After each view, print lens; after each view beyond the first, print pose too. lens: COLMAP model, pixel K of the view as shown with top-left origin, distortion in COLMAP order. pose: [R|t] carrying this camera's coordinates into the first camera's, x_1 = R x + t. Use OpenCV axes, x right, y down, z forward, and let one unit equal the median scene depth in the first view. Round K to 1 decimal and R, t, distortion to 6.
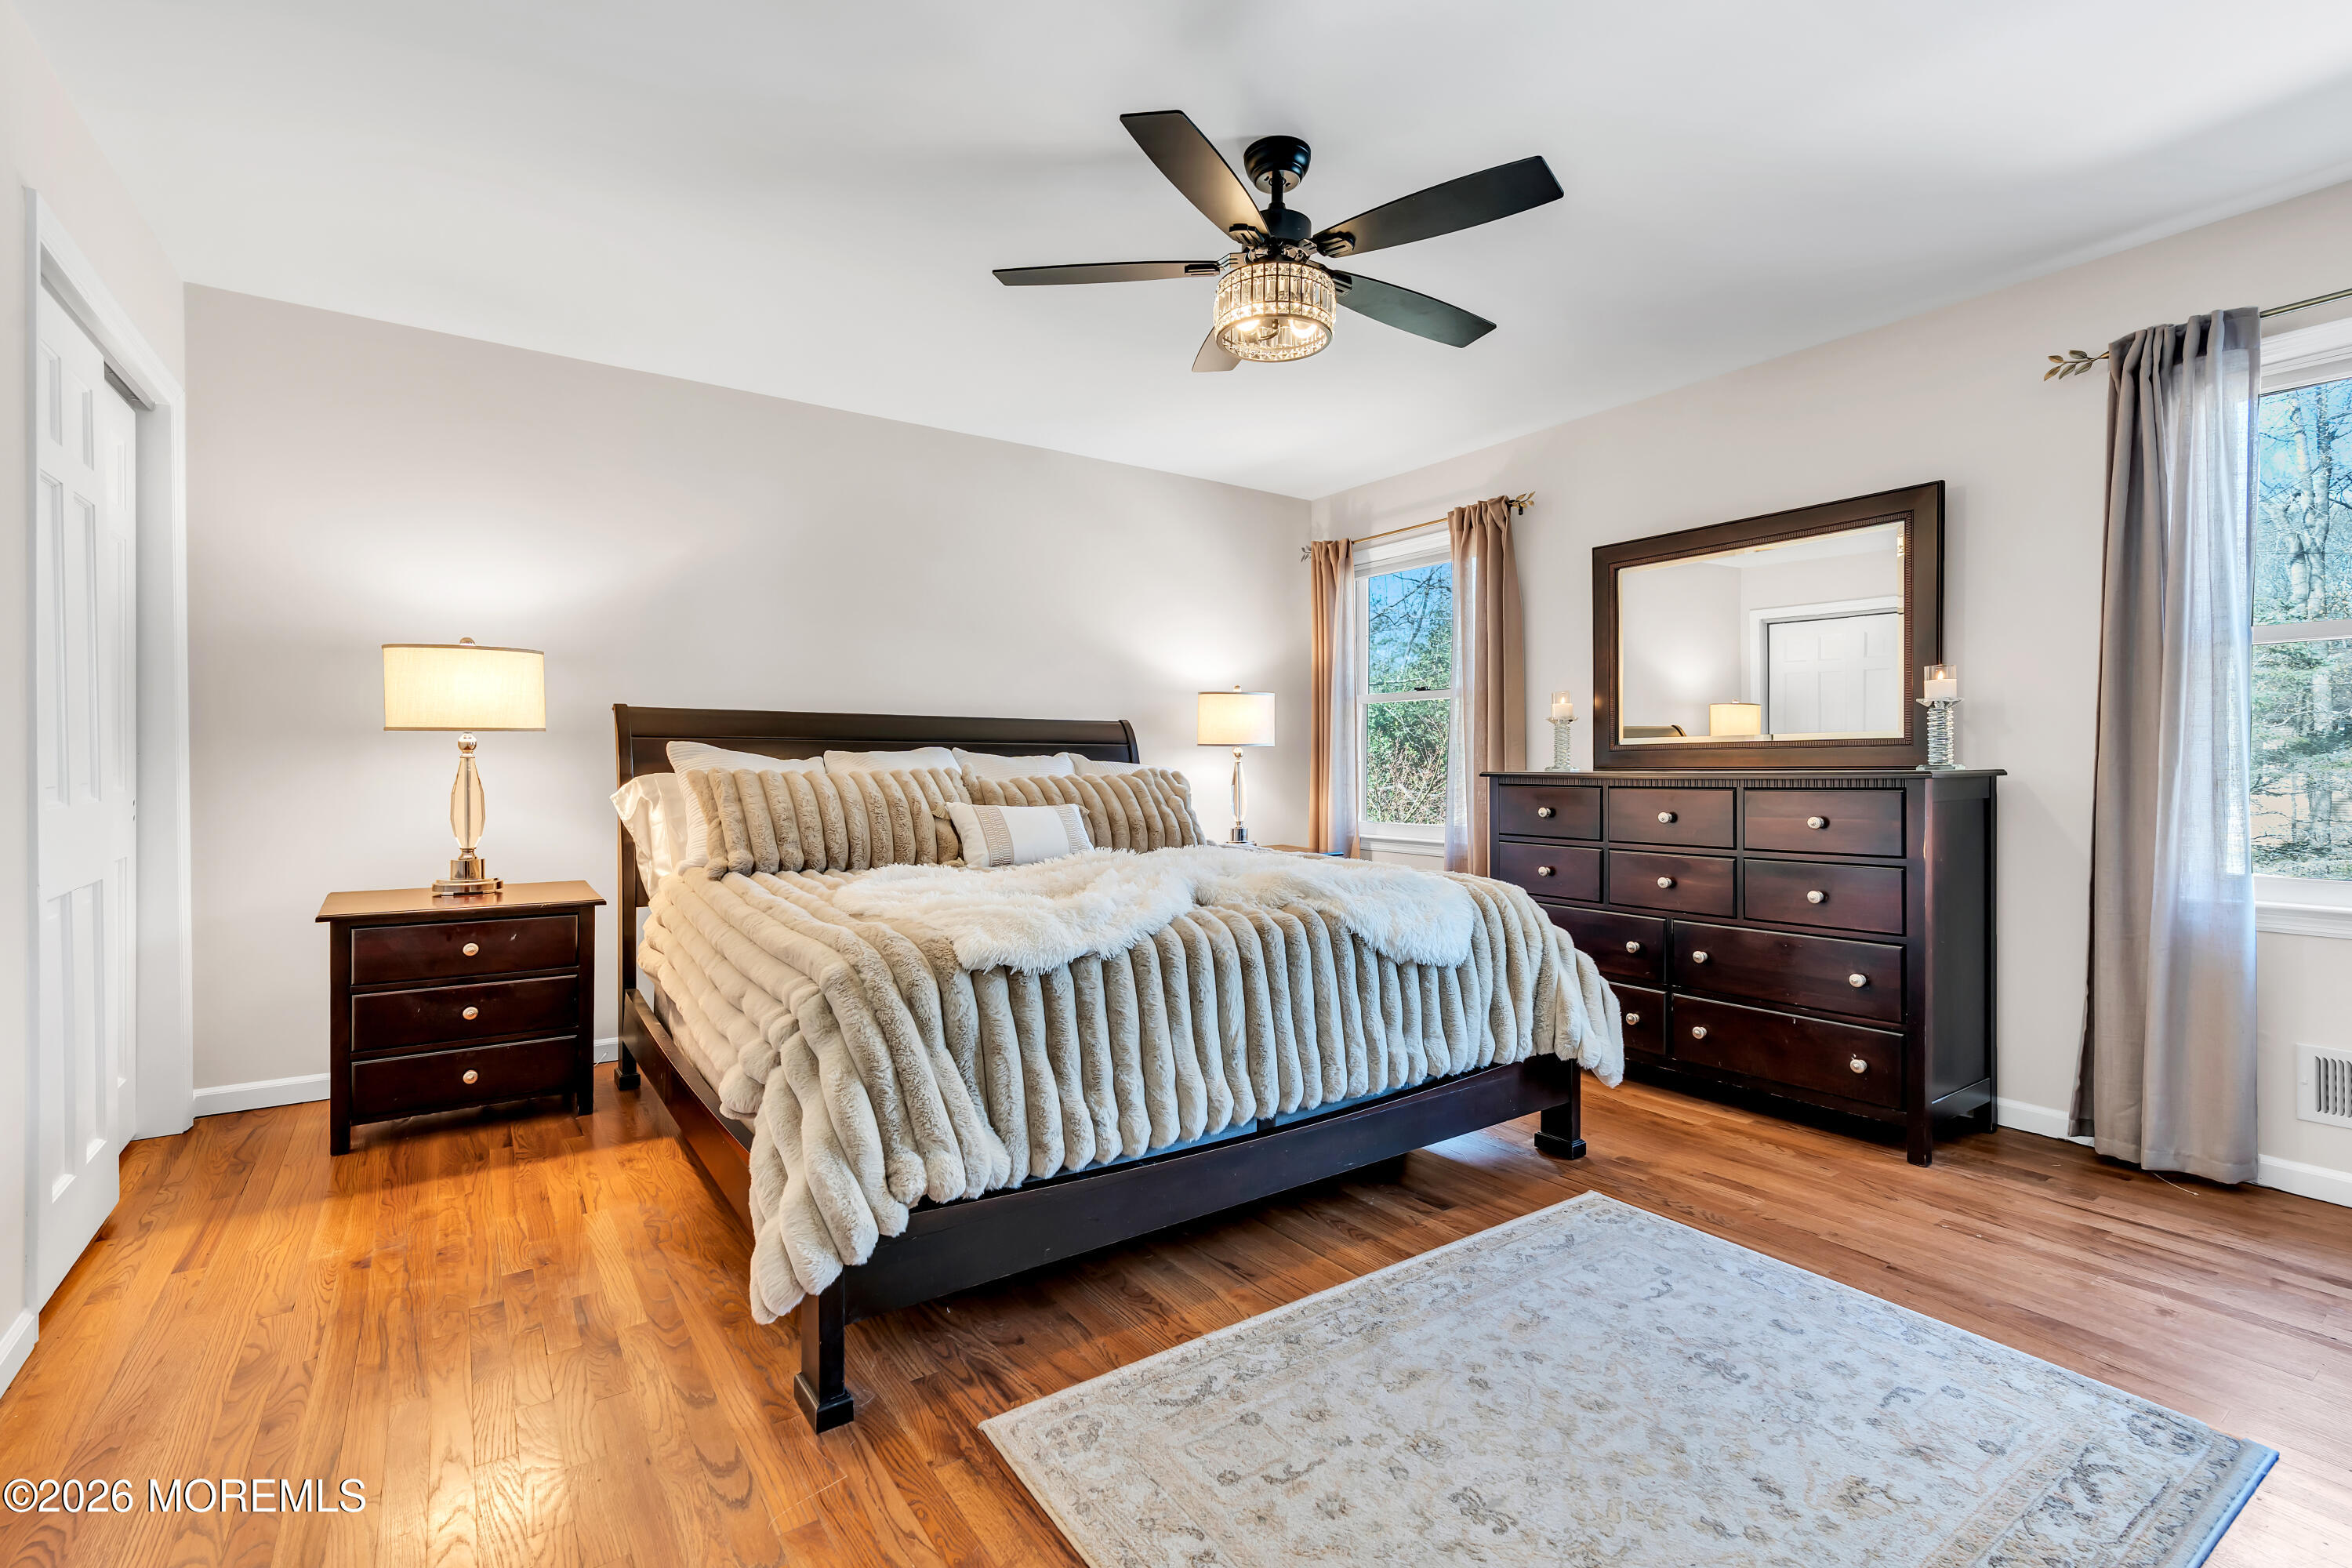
lens RADIAL K [[1036.8, 0, 1176.0], [0, 1036.8, 784.0], [0, 0, 1]] dist [-0.001182, 0.000139]
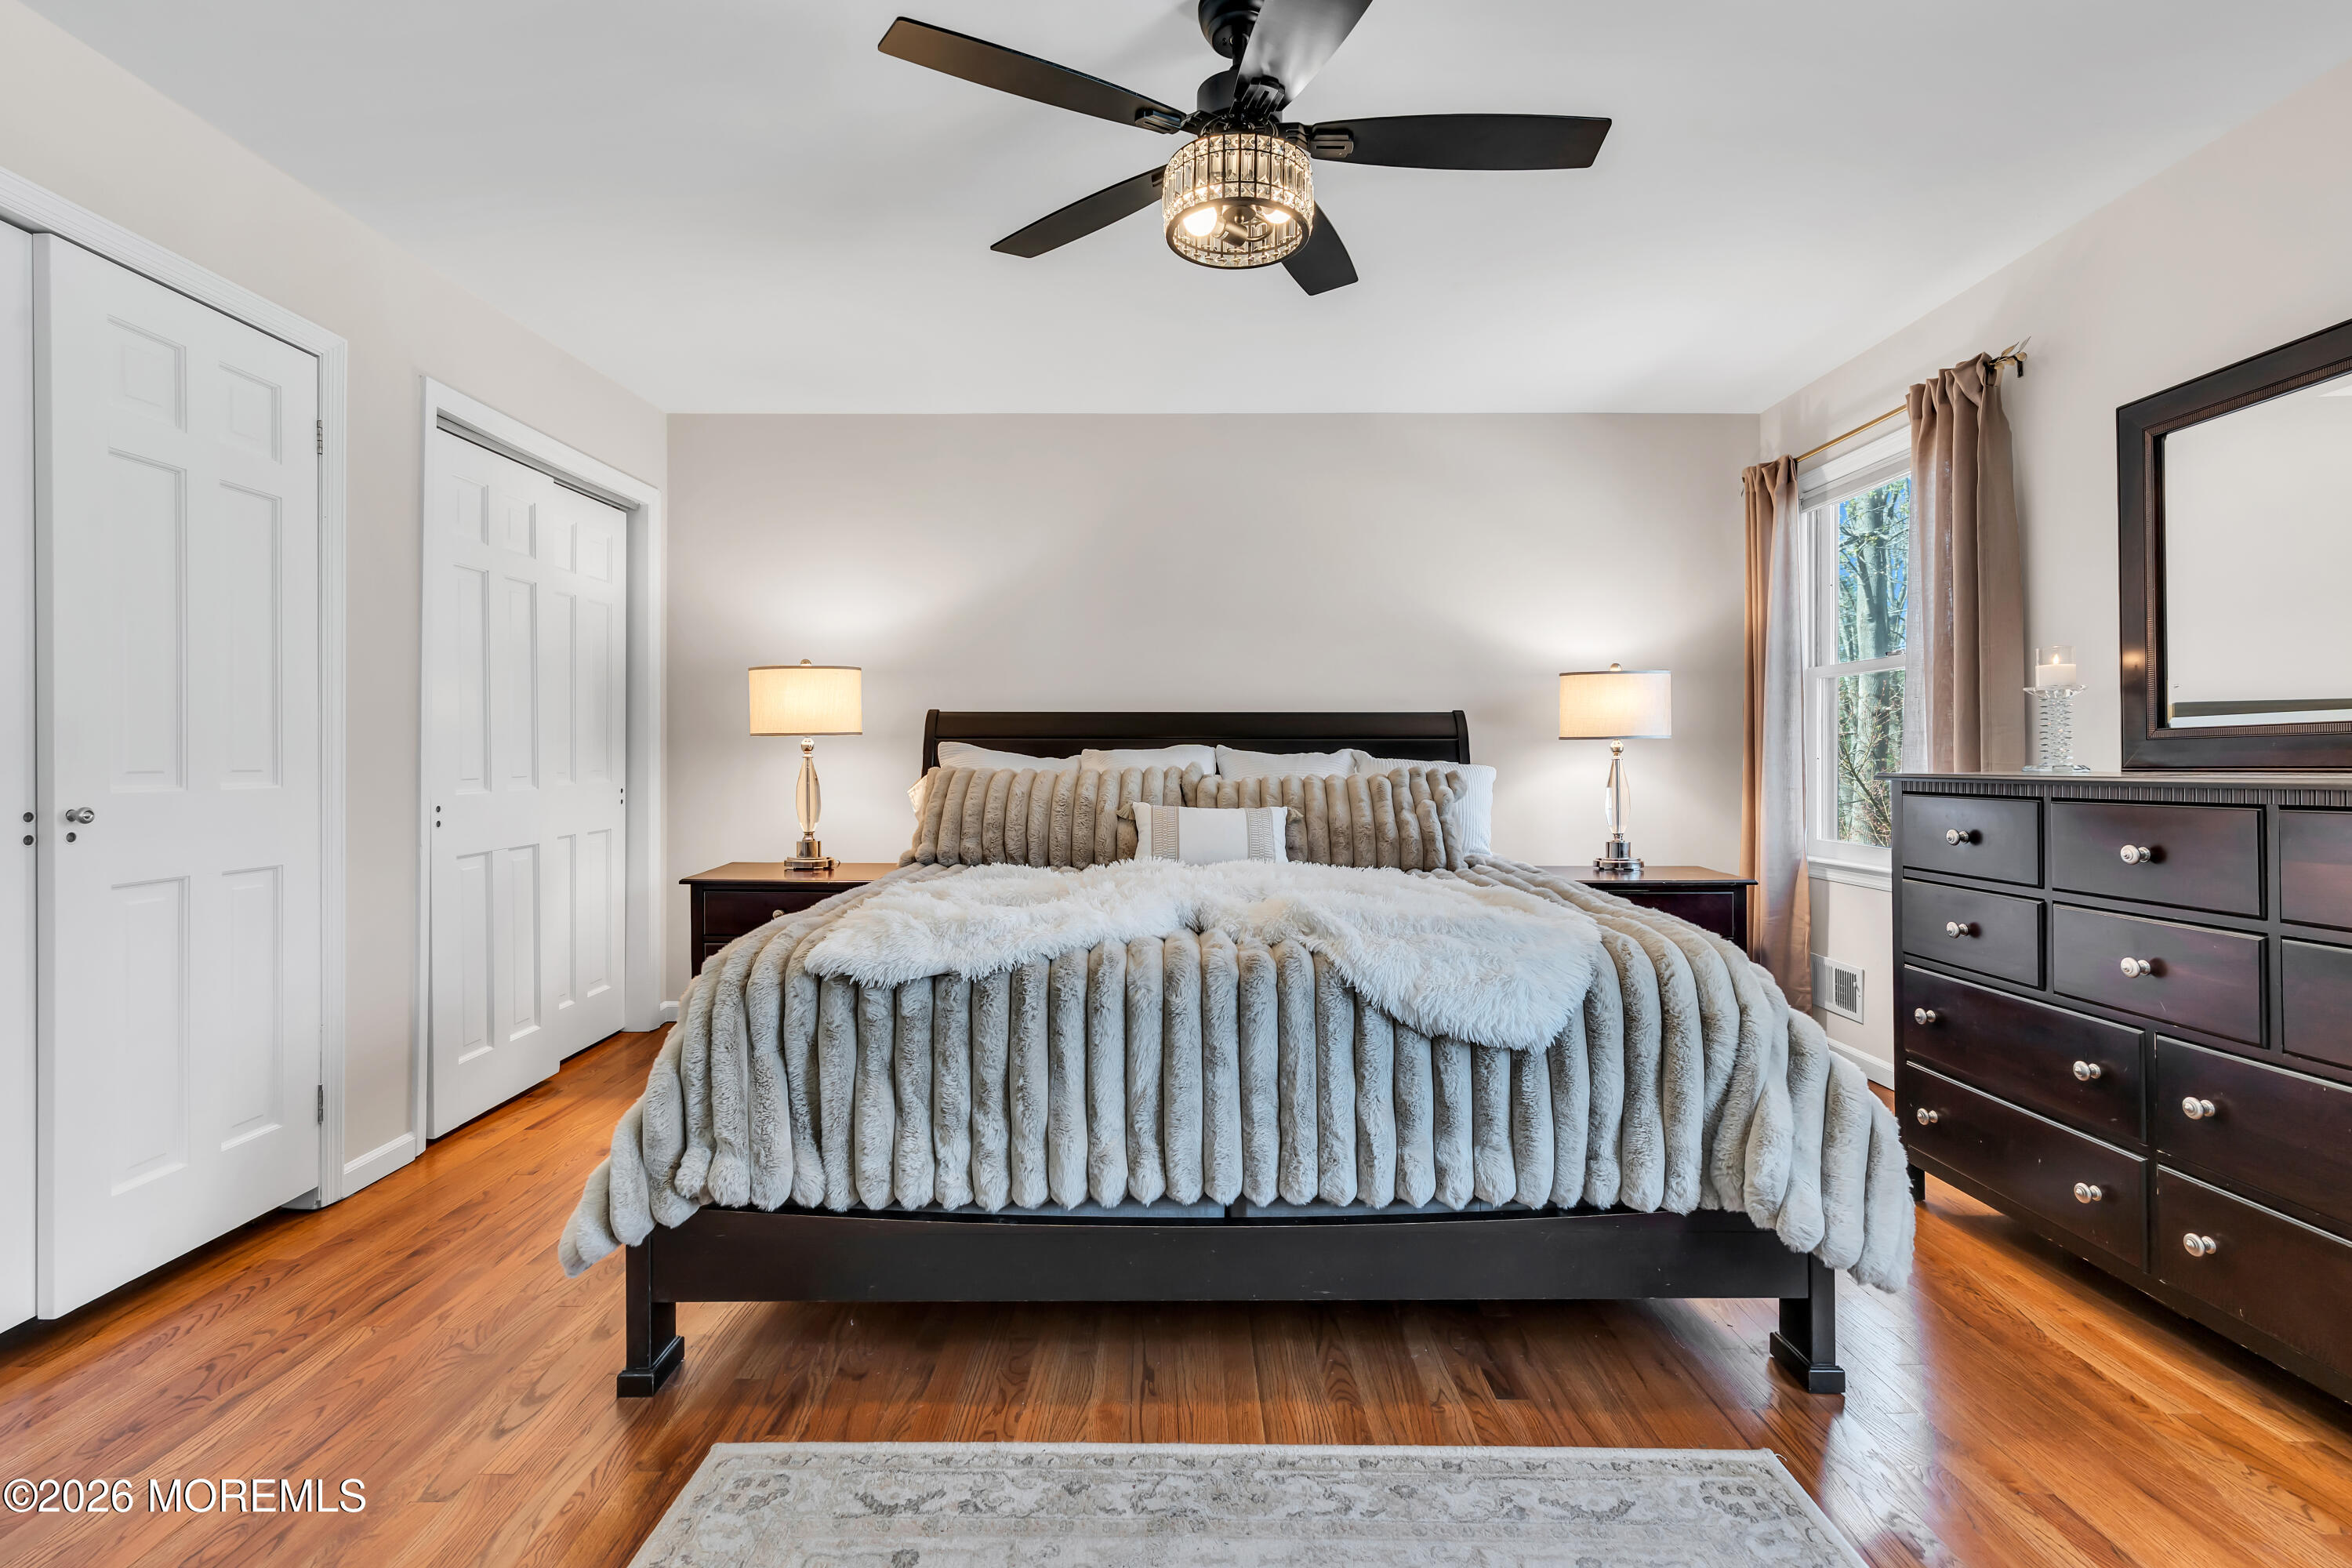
lens RADIAL K [[1059.6, 0, 1178.2], [0, 1059.6, 765.1], [0, 0, 1]] dist [0.001492, 0.002387]
pose [[0.823530, 0.000931, -0.567272, 0.399296], [-0.009441, 0.999883, -0.012064, -0.005697], [0.567195, 0.015291, 0.823442, 0.228493]]
